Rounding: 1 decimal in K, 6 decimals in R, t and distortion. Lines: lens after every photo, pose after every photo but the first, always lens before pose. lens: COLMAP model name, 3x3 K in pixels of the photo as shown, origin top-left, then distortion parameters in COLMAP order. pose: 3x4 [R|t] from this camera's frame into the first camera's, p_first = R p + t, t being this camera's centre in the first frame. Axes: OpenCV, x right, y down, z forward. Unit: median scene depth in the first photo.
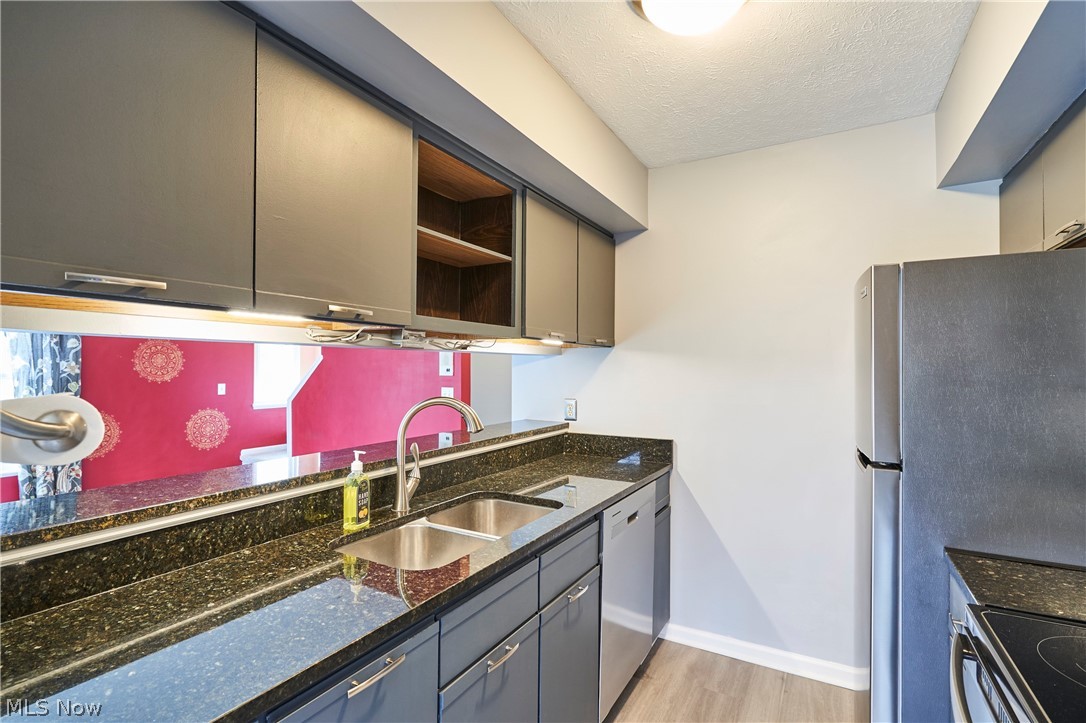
lens RADIAL K [[496.9, 0, 542.8], [0, 496.9, 367.7], [0, 0, 1]] dist [-0.000844, 0.000686]
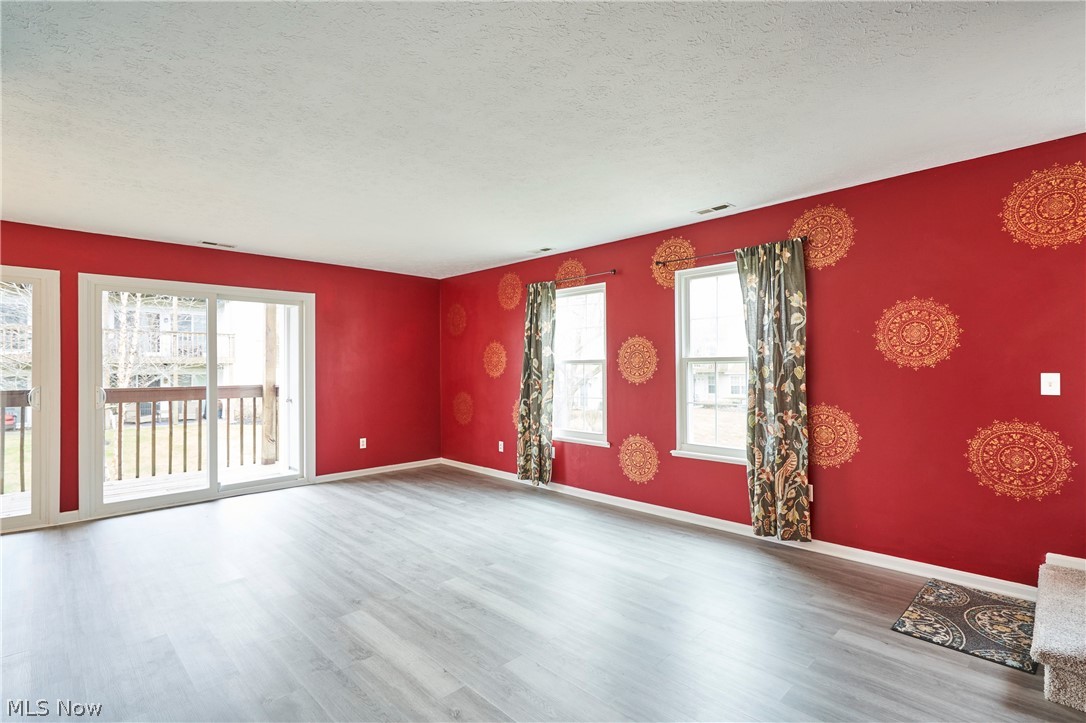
lens RADIAL K [[496.9, 0, 549.6], [0, 496.9, 368.7], [0, 0, 1]] dist [-0.000844, 0.000686]
pose [[-0.243177, -0.005619, -0.969966, -0.060591], [0.004496, 0.999966, -0.006920, 0.036451], [0.969972, -0.006044, -0.243143, 0.801582]]
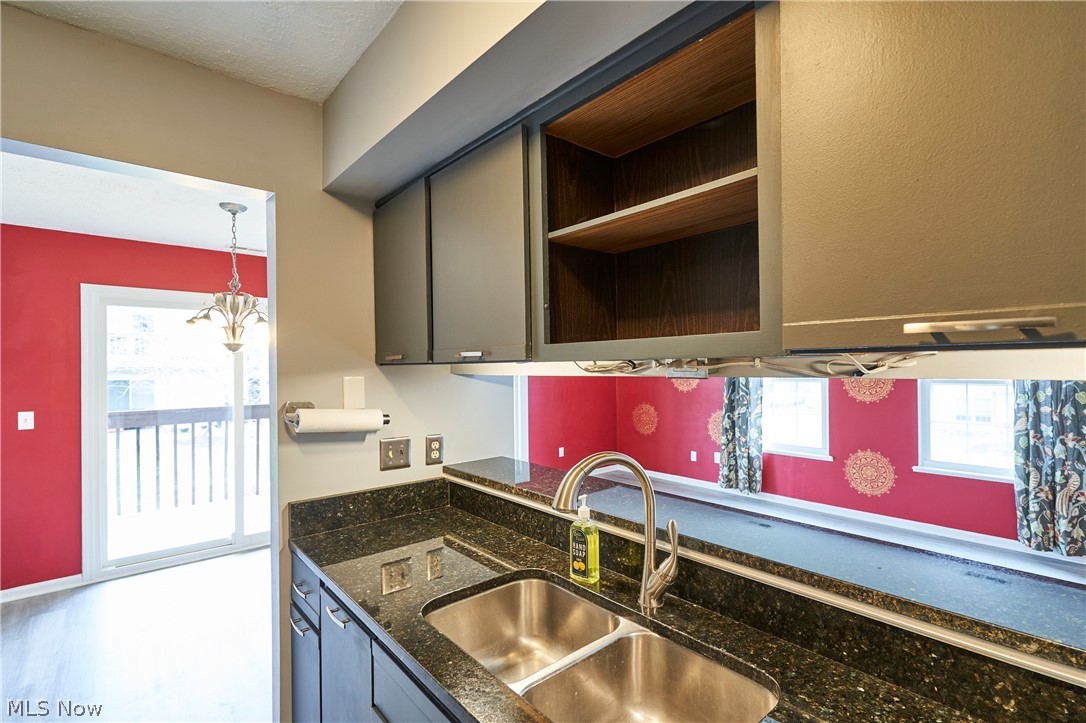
lens RADIAL K [[496.9, 0, 542.6], [0, 496.9, 366.9], [0, 0, 1]] dist [-0.000844, 0.000686]
pose [[-0.322025, 0.000402, -0.946731, 0.165171], [0.010048, 0.999945, -0.002993, -0.020985], [0.946678, -0.010477, -0.322011, 0.396374]]
